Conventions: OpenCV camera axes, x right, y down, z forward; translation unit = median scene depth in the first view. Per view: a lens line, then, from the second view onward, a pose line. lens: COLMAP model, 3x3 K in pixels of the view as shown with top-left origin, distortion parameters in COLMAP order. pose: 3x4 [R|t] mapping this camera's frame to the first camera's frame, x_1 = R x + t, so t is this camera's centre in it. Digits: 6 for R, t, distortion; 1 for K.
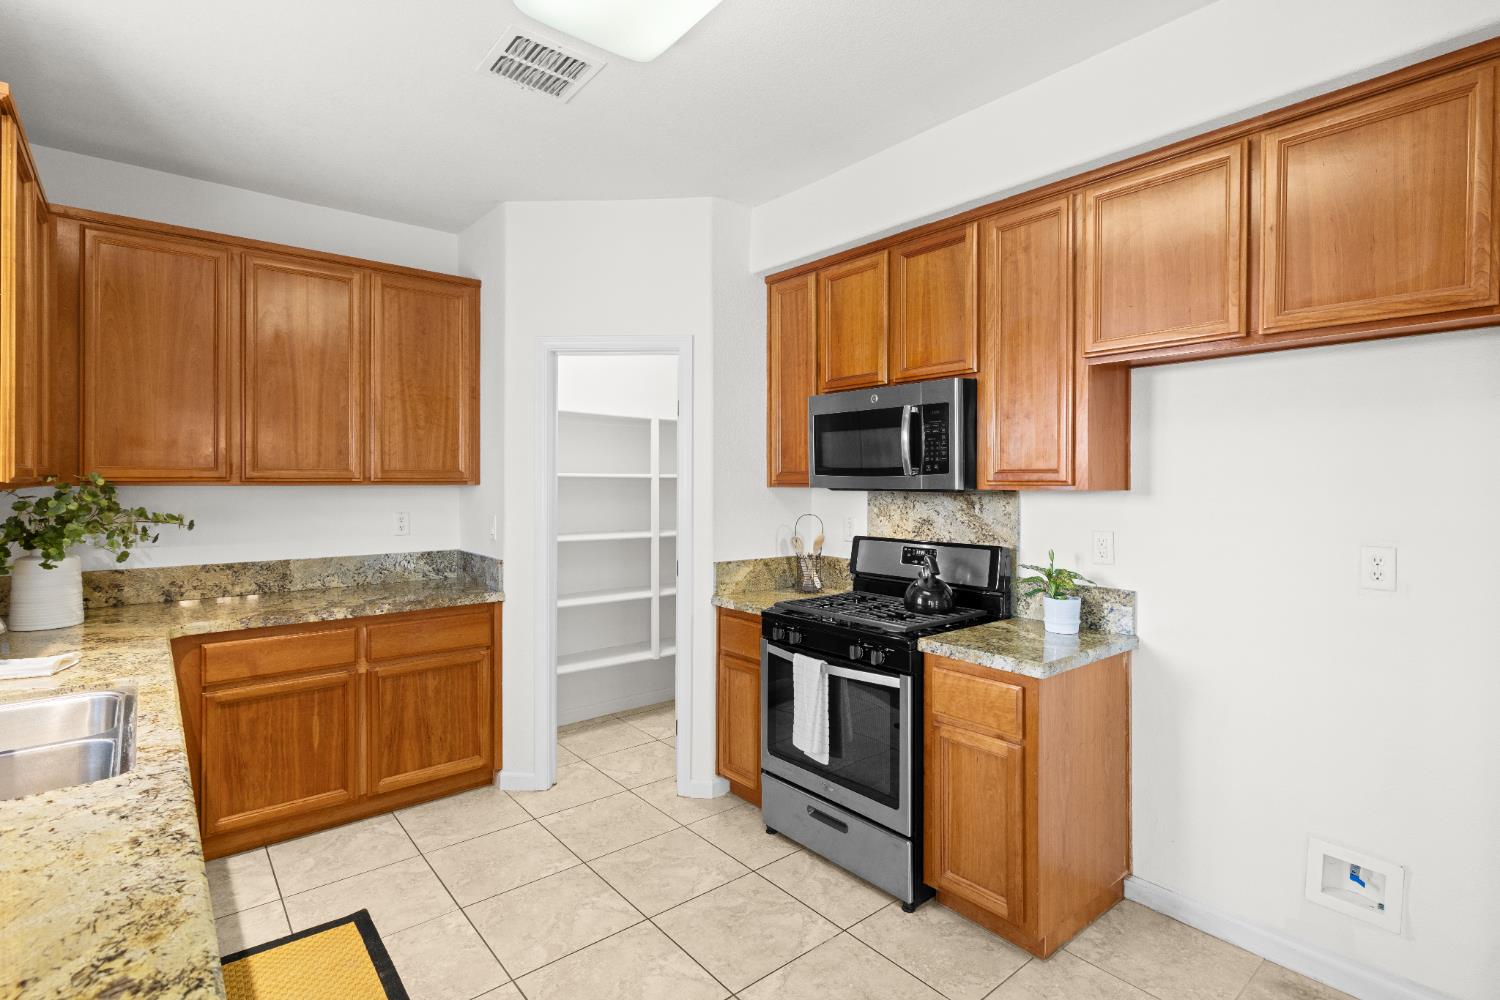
lens RADIAL K [[719.9, 0, 751.7], [0, 719.9, 485.5], [0, 0, 1]] dist [-0.001253, 0.000234]
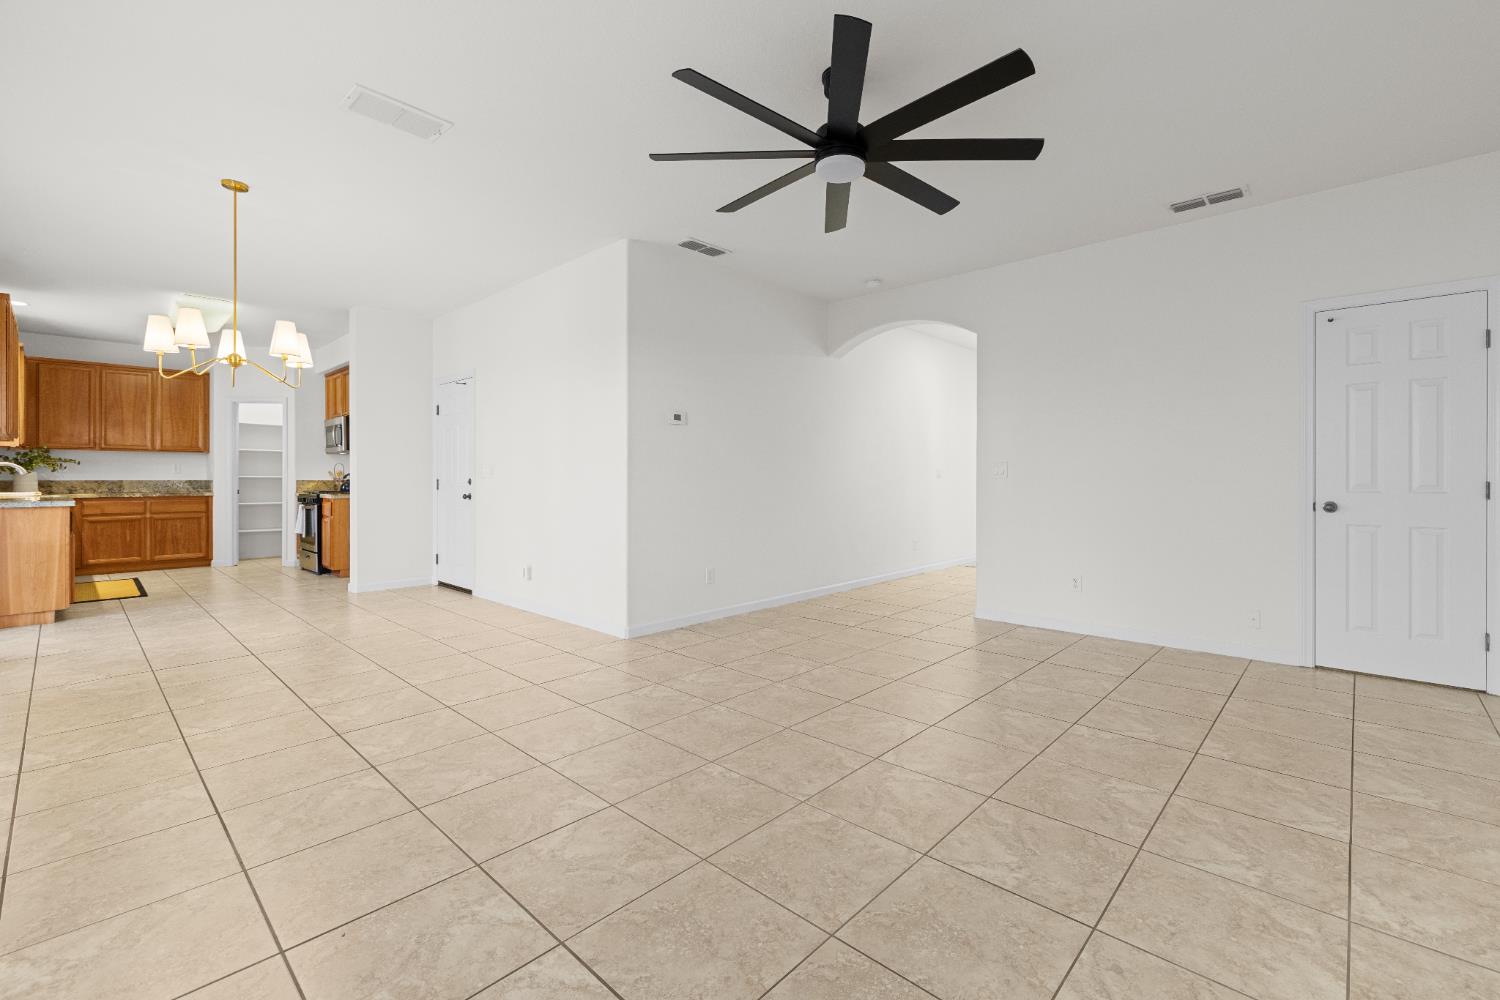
lens RADIAL K [[647.4, 0, 761.7], [0, 647.4, 481.2], [0, 0, 1]] dist [-0.001748, 0.000491]
pose [[0.992021, -0.003569, 0.126023, 1.498075], [0.004161, 0.999981, -0.004441, 0.138193], [-0.126005, 0.004930, 0.992017, -1.784974]]
